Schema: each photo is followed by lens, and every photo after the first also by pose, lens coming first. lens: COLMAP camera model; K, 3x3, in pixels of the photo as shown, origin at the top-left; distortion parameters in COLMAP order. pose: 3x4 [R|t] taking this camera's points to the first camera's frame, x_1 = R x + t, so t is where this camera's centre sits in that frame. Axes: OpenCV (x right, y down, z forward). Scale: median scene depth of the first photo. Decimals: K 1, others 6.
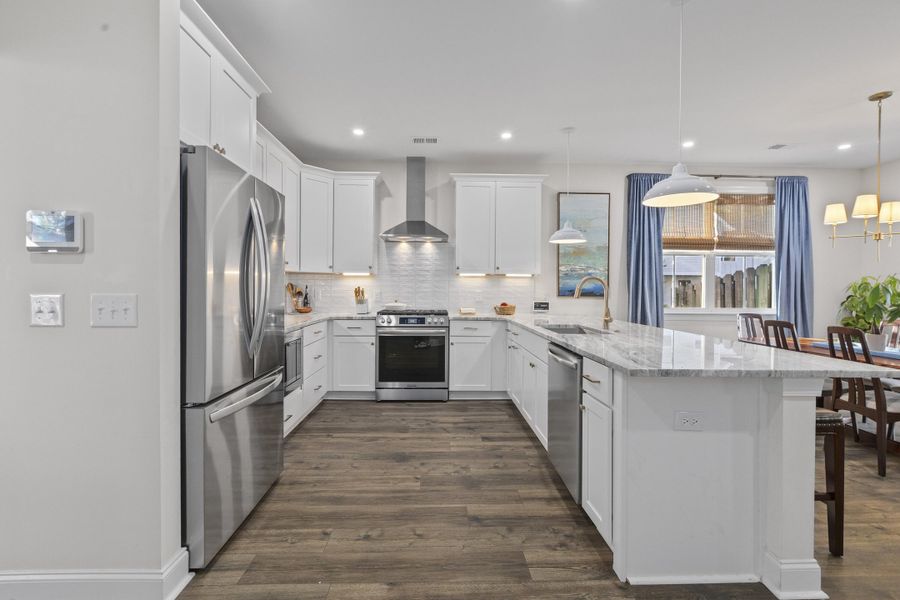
lens RADIAL K [[404.9, 0, 448.9], [0, 404.9, 290.5], [0, 0, 1]] dist [0.001958, -0.000499]
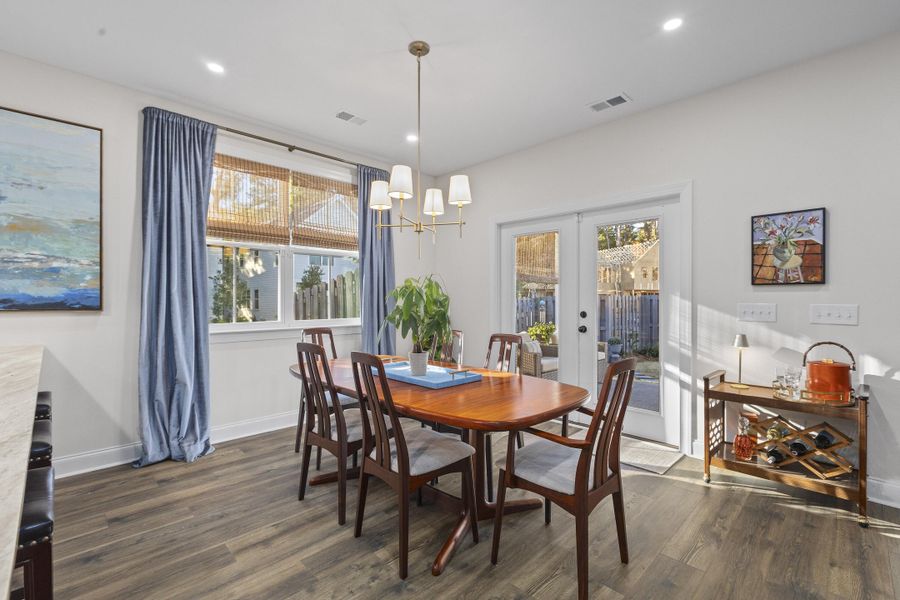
lens RADIAL K [[404.9, 0, 445.6], [0, 404.9, 299.9], [0, 0, 1]] dist [0.001958, -0.000499]
pose [[0.734511, -0.010525, 0.678516, 0.445377], [0.009400, 0.999942, 0.005336, 0.002481], [-0.678532, 0.002459, 0.734567, 0.308725]]
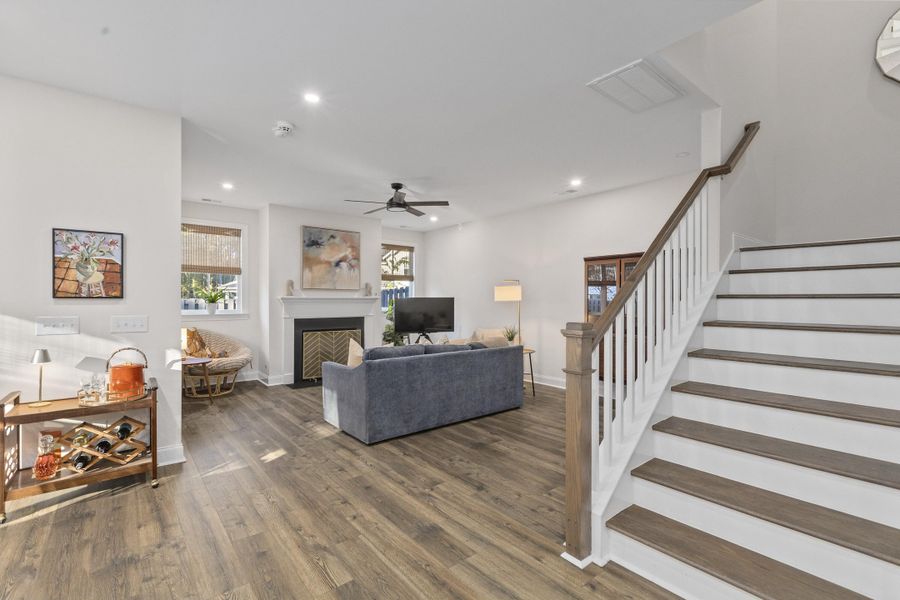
lens RADIAL K [[404.9, 0, 449.2], [0, 404.9, 301.3], [0, 0, 1]] dist [0.001958, -0.000499]
pose [[-0.605041, -0.011411, 0.796112, 0.356422], [-0.003372, 0.999925, 0.011770, -0.019219], [-0.796187, 0.004437, -0.605034, 0.345449]]
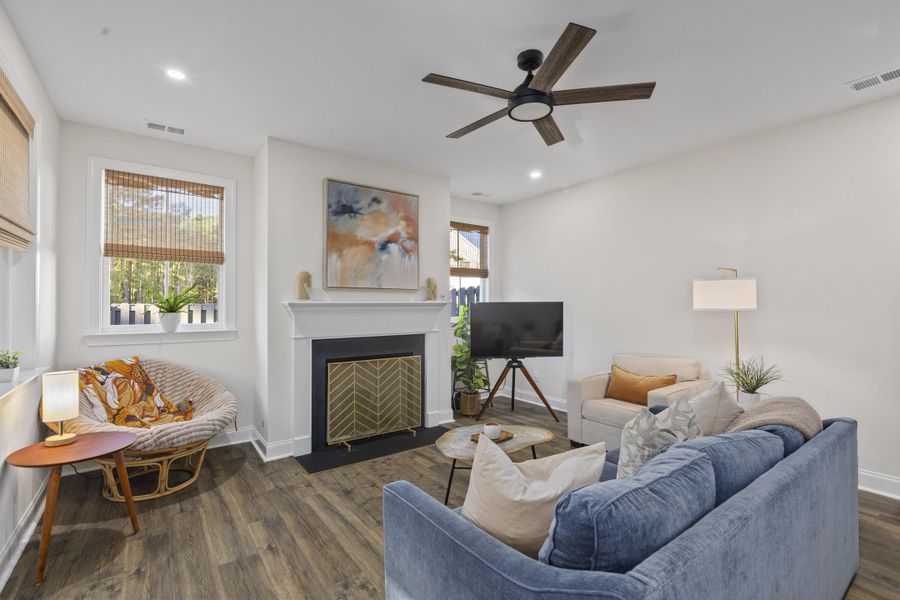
lens RADIAL K [[404.9, 0, 448.7], [0, 404.9, 300.0], [0, 0, 1]] dist [0.001958, -0.000499]
pose [[-0.566490, -0.001449, 0.824067, 1.054462], [-0.002025, 0.999998, 0.000366, -0.020210], [-0.824066, -0.001462, -0.566492, 0.133900]]
